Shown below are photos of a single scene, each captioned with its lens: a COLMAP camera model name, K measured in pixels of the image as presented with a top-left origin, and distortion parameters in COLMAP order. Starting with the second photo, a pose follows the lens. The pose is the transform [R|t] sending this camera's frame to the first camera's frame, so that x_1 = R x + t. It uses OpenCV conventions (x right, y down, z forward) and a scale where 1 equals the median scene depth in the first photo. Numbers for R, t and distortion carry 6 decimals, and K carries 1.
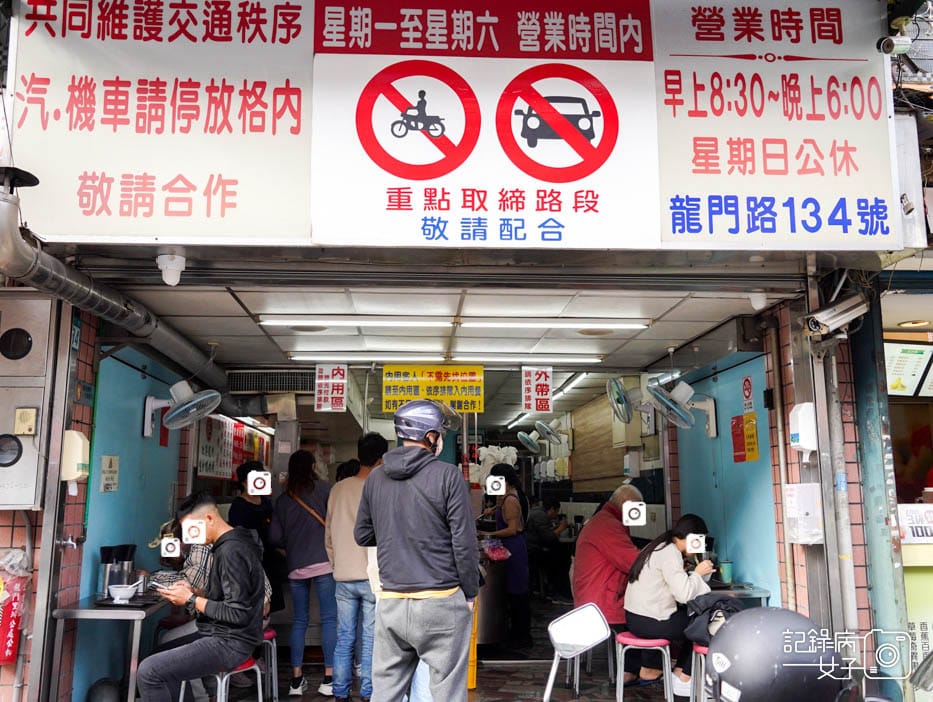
lens RADIAL K [[823.8, 0, 466.7], [0, 823.8, 351.2], [0, 0, 1]] dist [-0.020625, 0.035074]
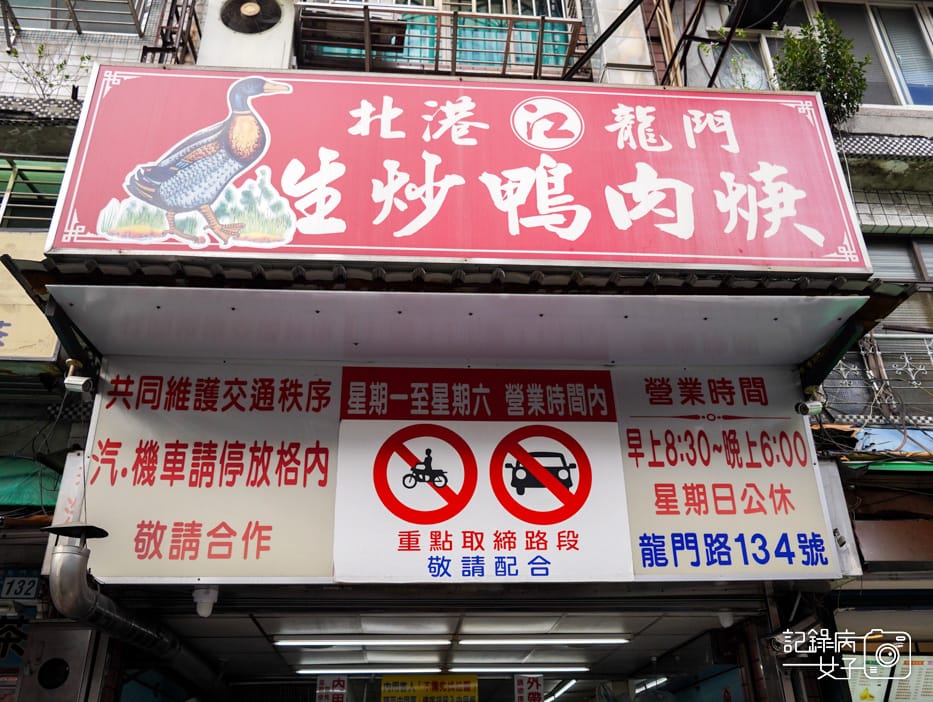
lens RADIAL K [[823.8, 0, 465.4], [0, 823.8, 350.2], [0, 0, 1]] dist [-0.020625, 0.035074]
pose [[0.999753, -0.005627, 0.021514, -0.024912], [0.012135, 0.948747, -0.315804, -0.069946], [-0.018635, 0.315987, 0.948580, -0.196274]]
